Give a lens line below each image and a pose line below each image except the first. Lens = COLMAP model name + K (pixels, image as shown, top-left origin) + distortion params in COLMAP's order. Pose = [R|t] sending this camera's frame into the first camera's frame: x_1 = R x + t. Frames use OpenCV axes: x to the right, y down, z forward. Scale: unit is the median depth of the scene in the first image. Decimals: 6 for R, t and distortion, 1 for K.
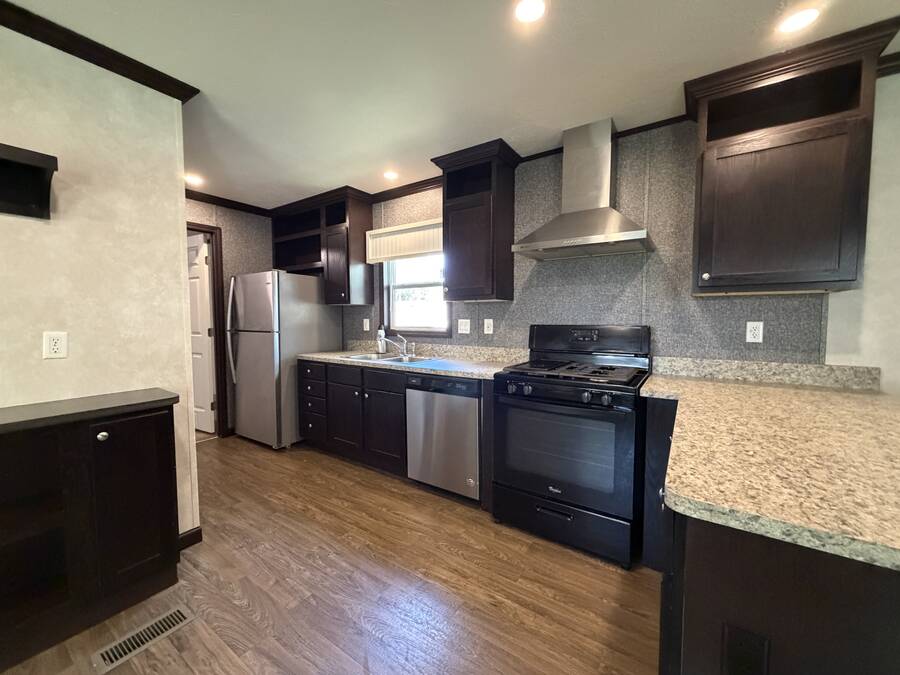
lens RADIAL K [[359.9, 0, 450.0], [0, 359.9, 337.5], [0, 0, 1]] dist [-0.000866, -0.000039]
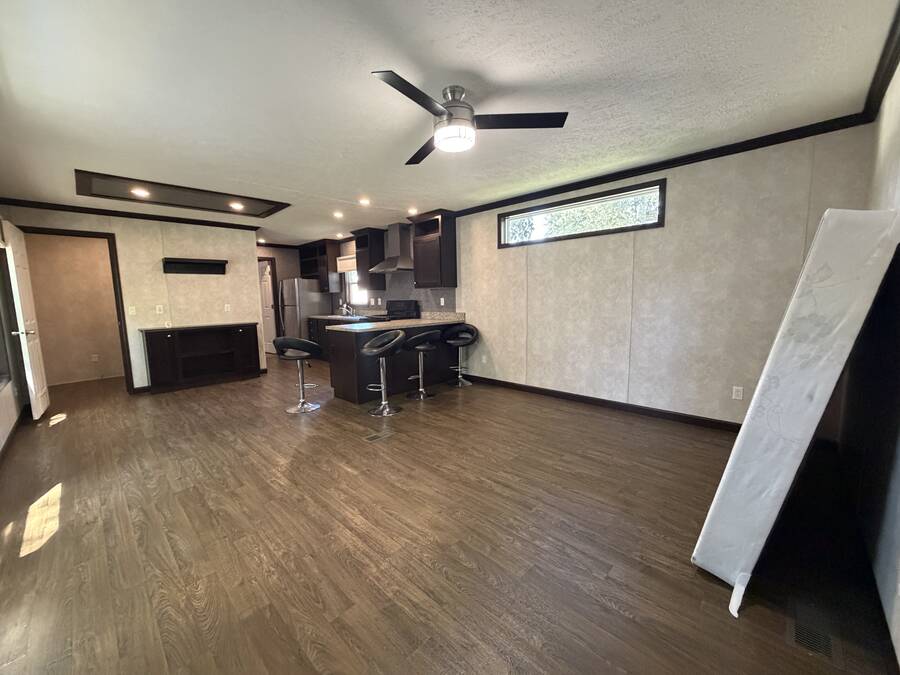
lens RADIAL K [[359.9, 0, 450.0], [0, 359.9, 337.5], [0, 0, 1]] dist [-0.000866, -0.000039]
pose [[0.985002, 0.001300, -0.172540, 0.816785], [0.009118, 0.998182, 0.059572, 0.056321], [0.172304, -0.060251, 0.983199, -1.028504]]
